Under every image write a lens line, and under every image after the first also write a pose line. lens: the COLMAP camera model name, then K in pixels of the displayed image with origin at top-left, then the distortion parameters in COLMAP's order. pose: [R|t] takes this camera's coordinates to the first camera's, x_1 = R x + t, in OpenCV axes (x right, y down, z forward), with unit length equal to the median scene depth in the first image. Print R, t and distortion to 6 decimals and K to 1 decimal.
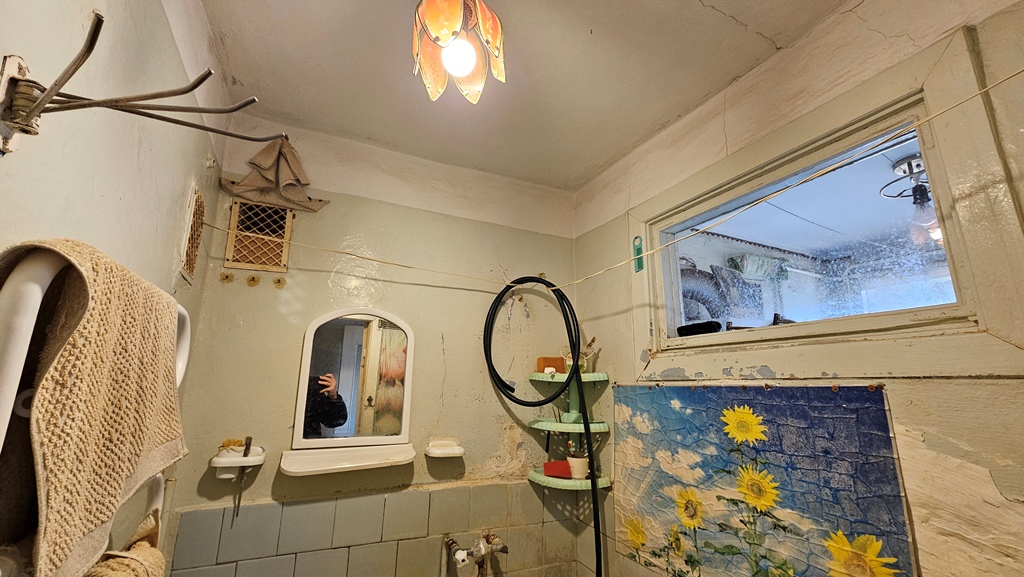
lens RADIAL K [[417.7, 0, 516.7], [0, 417.7, 292.7], [0, 0, 1]] dist [0.001310, -0.000391]
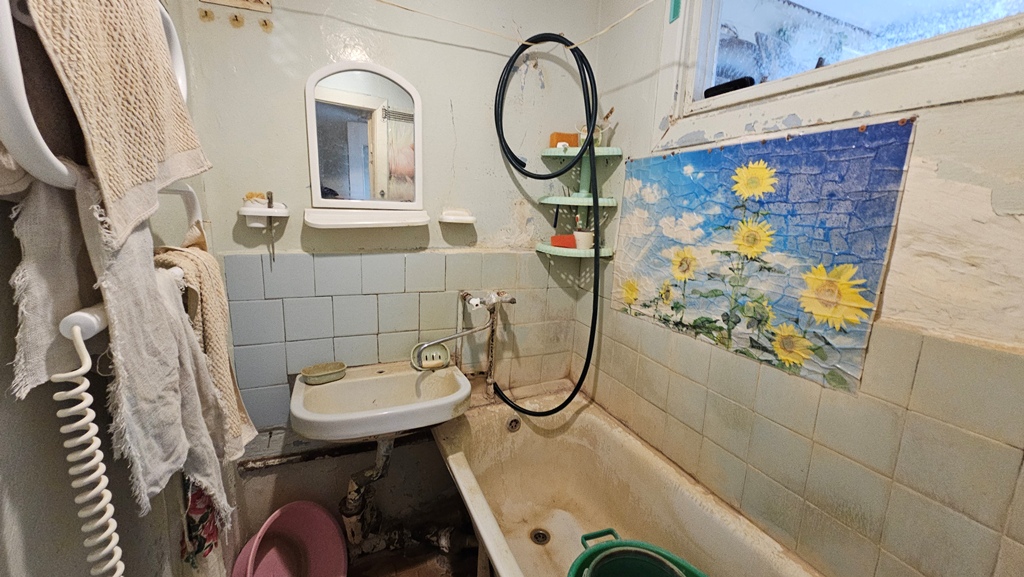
lens RADIAL K [[417.7, 0, 516.7], [0, 417.7, 292.7], [0, 0, 1]] dist [0.001310, -0.000391]
pose [[0.999364, 0.031529, -0.016688, -0.000651], [-0.022202, 0.915878, 0.400842, 0.146605], [0.027922, -0.400216, 0.915995, -0.035229]]
